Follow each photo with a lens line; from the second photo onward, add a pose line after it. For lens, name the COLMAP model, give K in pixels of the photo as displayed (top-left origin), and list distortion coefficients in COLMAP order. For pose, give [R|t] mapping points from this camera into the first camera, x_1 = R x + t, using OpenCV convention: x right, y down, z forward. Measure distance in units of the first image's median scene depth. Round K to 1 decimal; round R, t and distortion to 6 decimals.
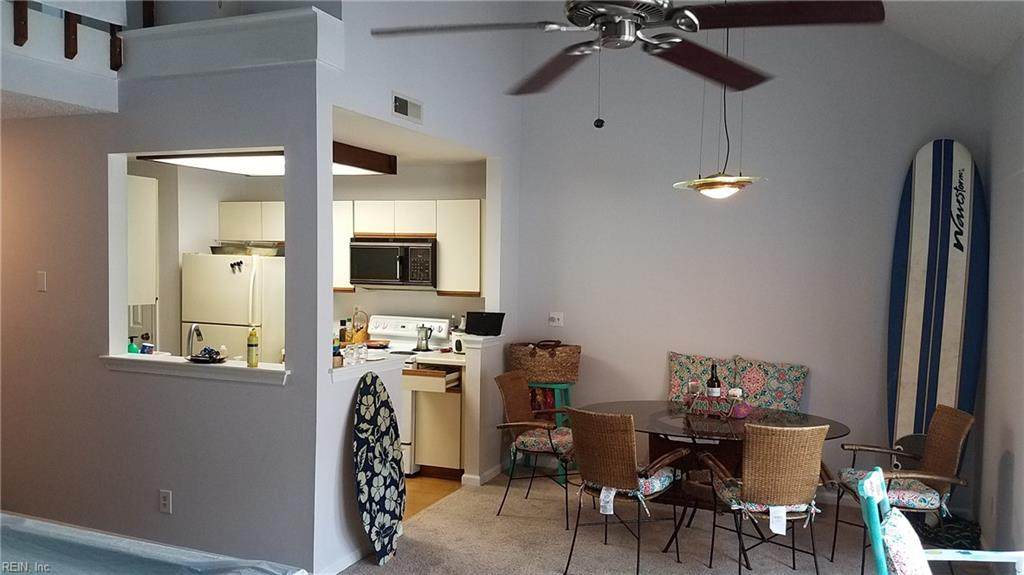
lens RADIAL K [[786.7, 0, 511.1], [0, 786.7, 304.5], [0, 0, 1]] dist [0.291163, -0.552100]
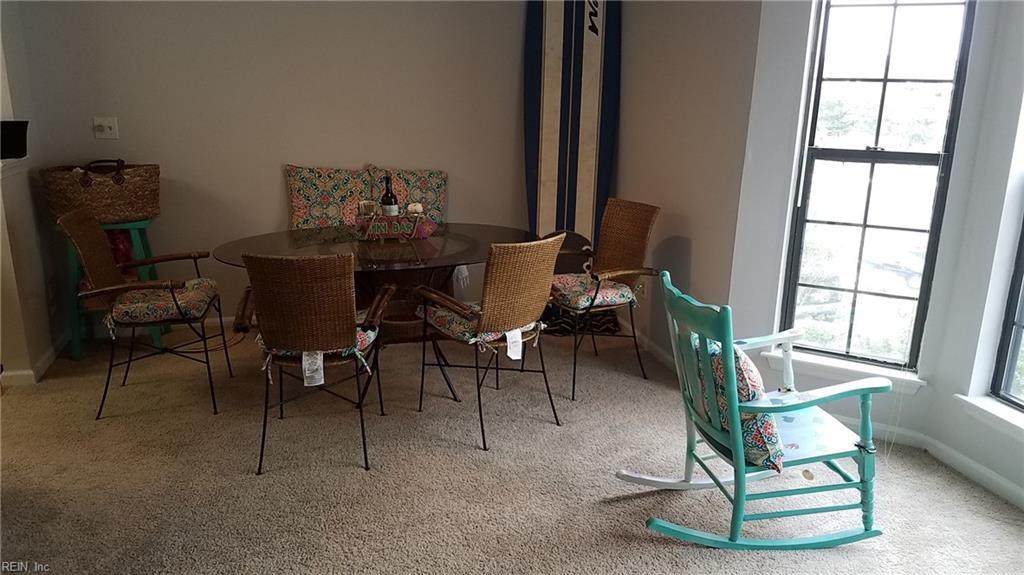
lens RADIAL K [[786.7, 0, 511.1], [0, 786.7, 304.5], [0, 0, 1]] dist [0.291163, -0.552100]
pose [[0.784230, -0.174457, 0.595440, -0.151797], [0.032357, 0.969852, 0.241538, 0.009815], [-0.619626, -0.170155, 0.766232, 0.282882]]
